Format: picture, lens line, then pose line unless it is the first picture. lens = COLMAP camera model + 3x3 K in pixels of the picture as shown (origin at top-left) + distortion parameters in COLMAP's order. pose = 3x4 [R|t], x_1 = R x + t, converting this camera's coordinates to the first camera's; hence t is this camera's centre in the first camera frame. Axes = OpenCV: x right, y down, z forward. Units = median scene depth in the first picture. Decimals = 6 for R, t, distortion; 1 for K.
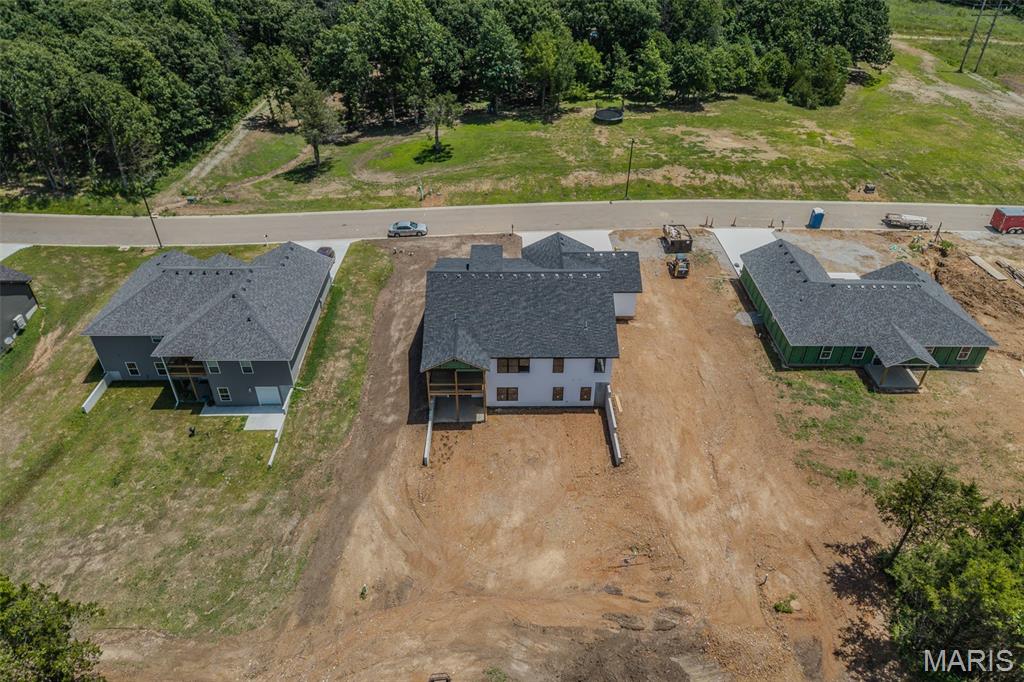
lens RADIAL K [[681.4, 0, 513.6], [0, 681.4, 350.0], [0, 0, 1]] dist [0.043776, -0.048072]
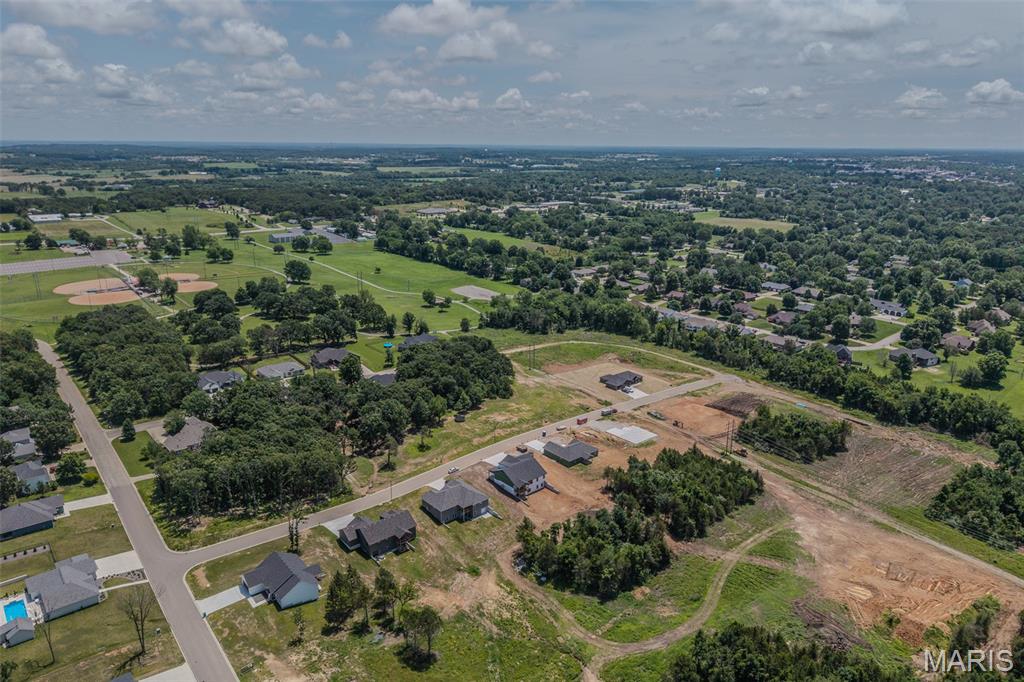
lens RADIAL K [[681.4, 0, 513.6], [0, 681.4, 350.0], [0, 0, 1]] dist [0.043776, -0.048072]
pose [[0.764738, -0.187610, 0.616424, -1.655415], [0.373637, 0.908525, -0.187024, 0.017846], [-0.524949, 0.373343, 0.764882, -1.674145]]
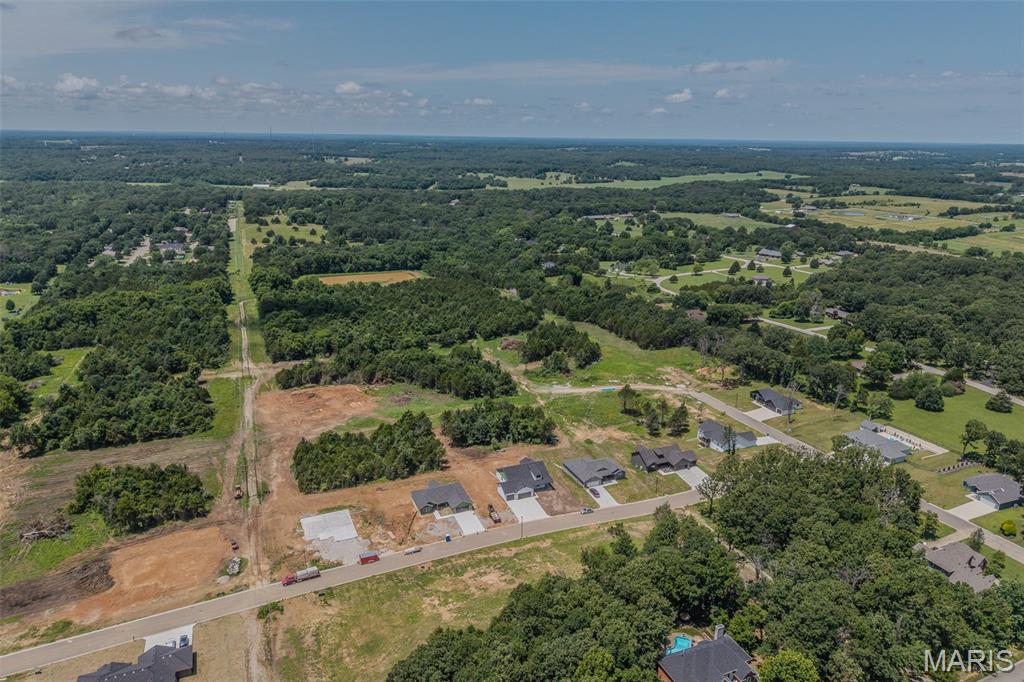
lens RADIAL K [[681.4, 0, 513.6], [0, 681.4, 350.0], [0, 0, 1]] dist [0.043776, -0.048072]
pose [[-0.924433, 0.097315, -0.368719, 0.984931], [-0.239779, 0.603513, 0.760446, -2.375967], [0.296529, 0.791393, -0.534573, 1.702559]]
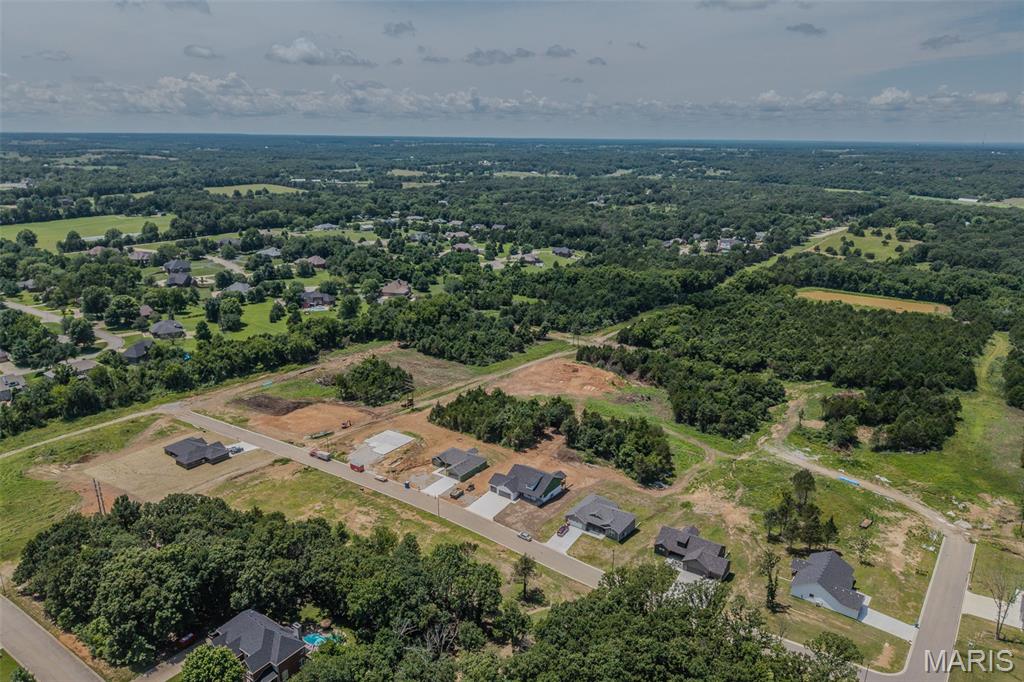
lens RADIAL K [[681.4, 0, 513.6], [0, 681.4, 350.0], [0, 0, 1]] dist [0.043776, -0.048072]
pose [[-0.805749, -0.191513, 0.560438, -1.269112], [0.336557, 0.630581, 0.699354, -2.153937], [-0.487337, 0.752124, -0.443635, 1.462859]]
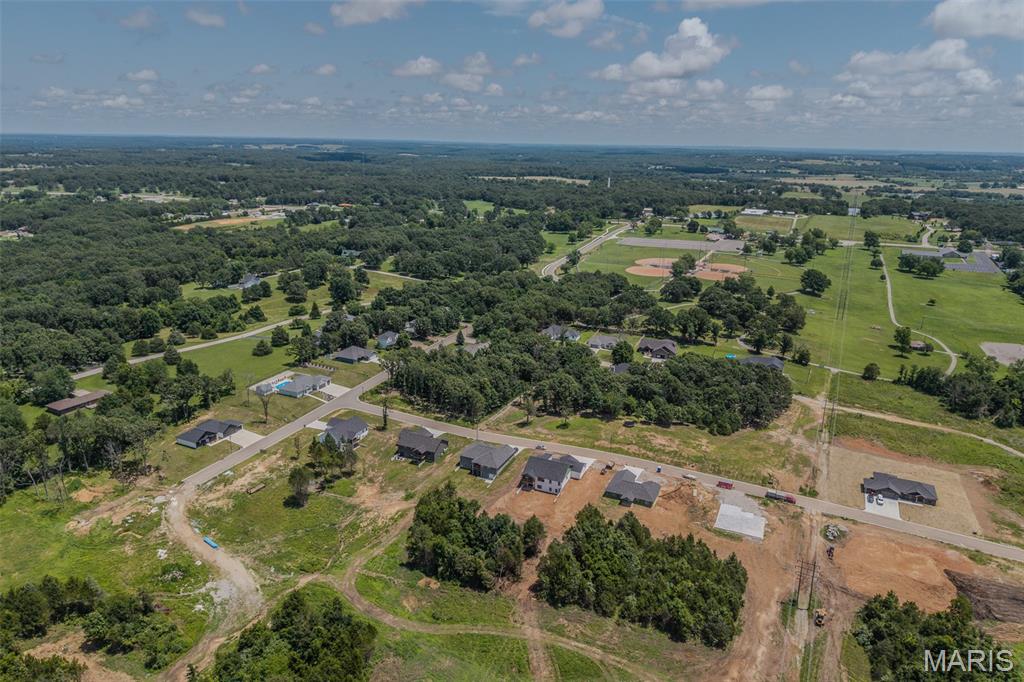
lens RADIAL K [[681.4, 0, 513.6], [0, 681.4, 350.0], [0, 0, 1]] dist [0.043776, -0.048072]
pose [[0.907844, 0.135889, -0.396679, 0.916538], [-0.257355, 0.927459, -0.271270, 0.302889], [0.331041, 0.348358, 0.876960, -2.015895]]
